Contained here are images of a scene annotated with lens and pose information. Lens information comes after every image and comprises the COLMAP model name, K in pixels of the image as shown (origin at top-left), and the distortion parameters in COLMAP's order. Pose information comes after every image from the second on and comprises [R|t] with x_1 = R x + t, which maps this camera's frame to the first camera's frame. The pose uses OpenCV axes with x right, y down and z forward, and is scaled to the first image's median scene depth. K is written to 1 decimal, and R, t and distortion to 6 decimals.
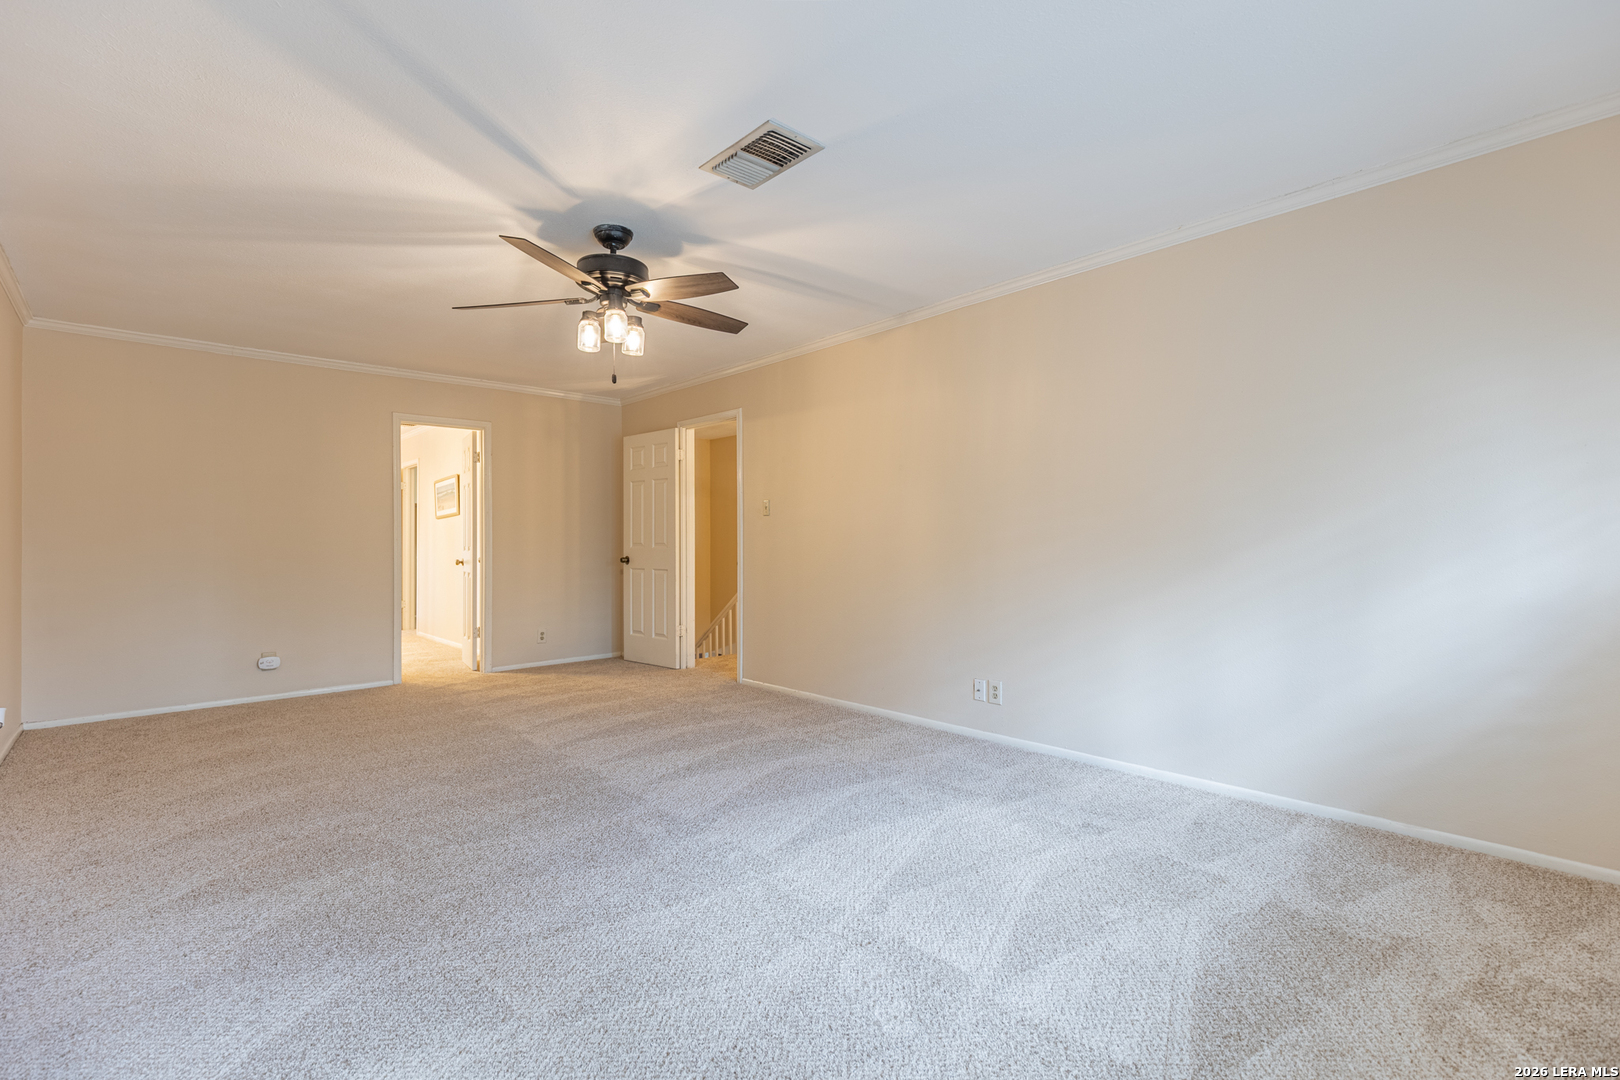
lens RADIAL K [[726.7, 0, 815.7], [0, 726.7, 536.6], [0, 0, 1]] dist [-0.002177, -0.000535]
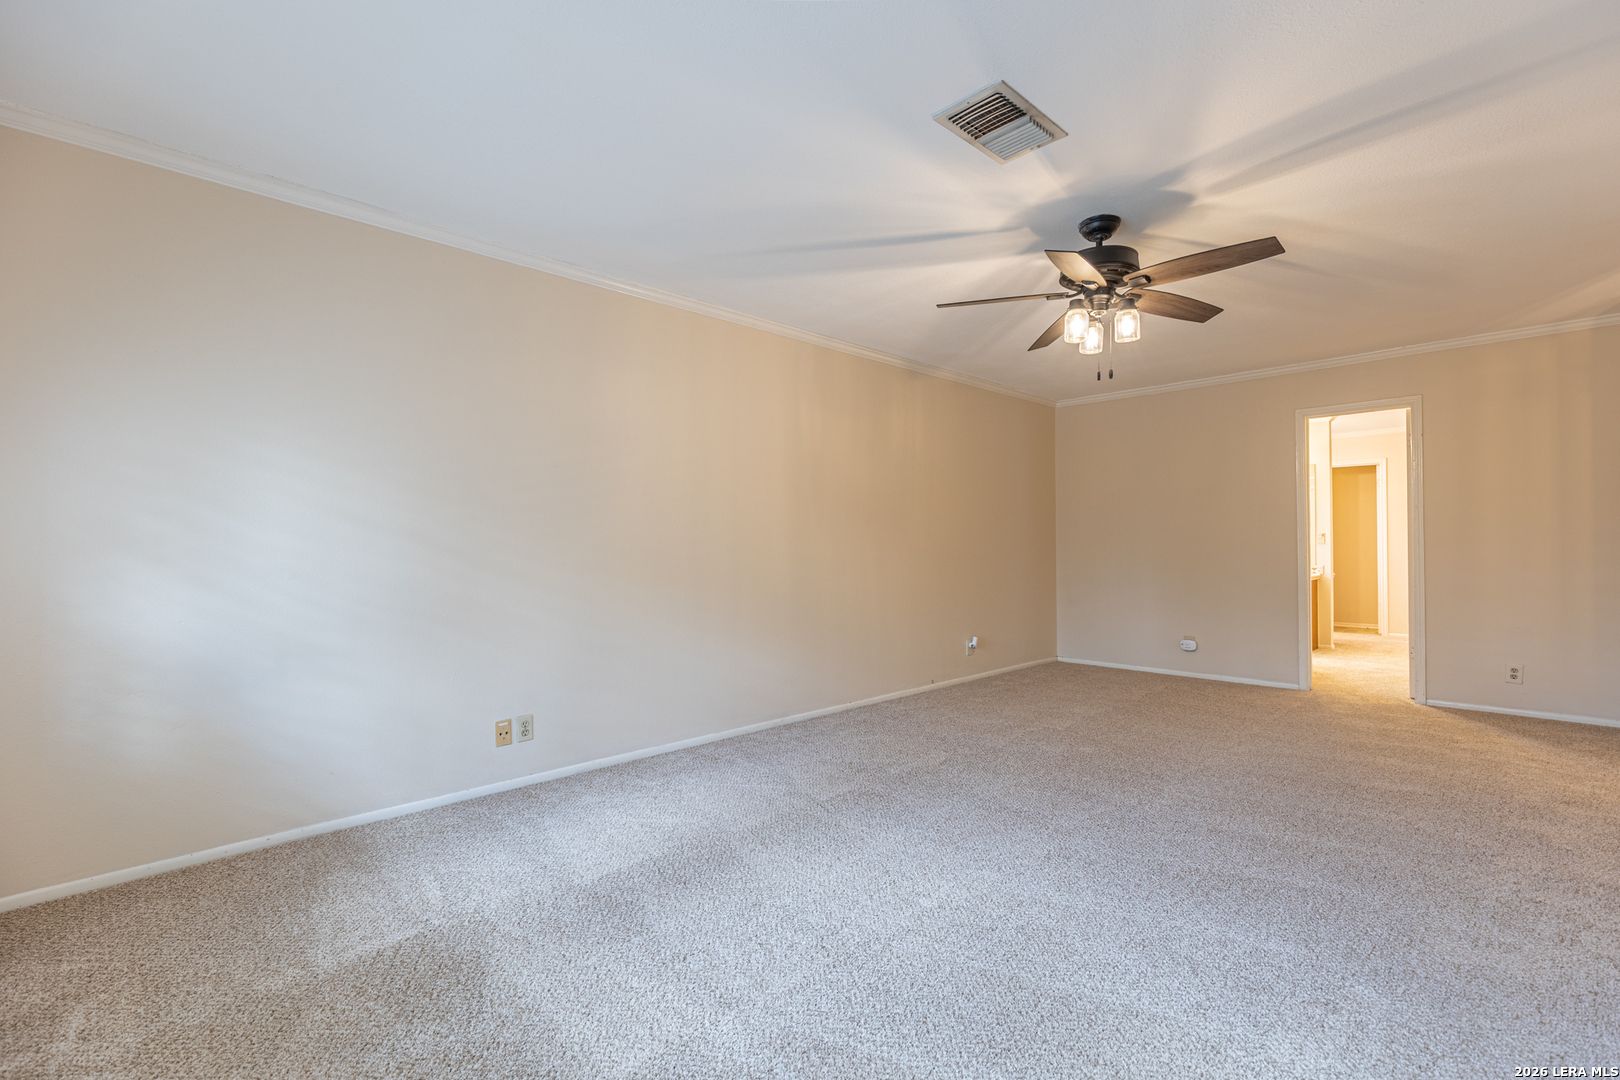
lens RADIAL K [[726.7, 0, 815.7], [0, 726.7, 536.6], [0, 0, 1]] dist [-0.002177, -0.000535]
pose [[0.011184, -0.004325, -0.999928, 0.382987], [0.009397, 0.999947, -0.004219, -0.003063], [0.999893, -0.009349, 0.011224, 0.344918]]
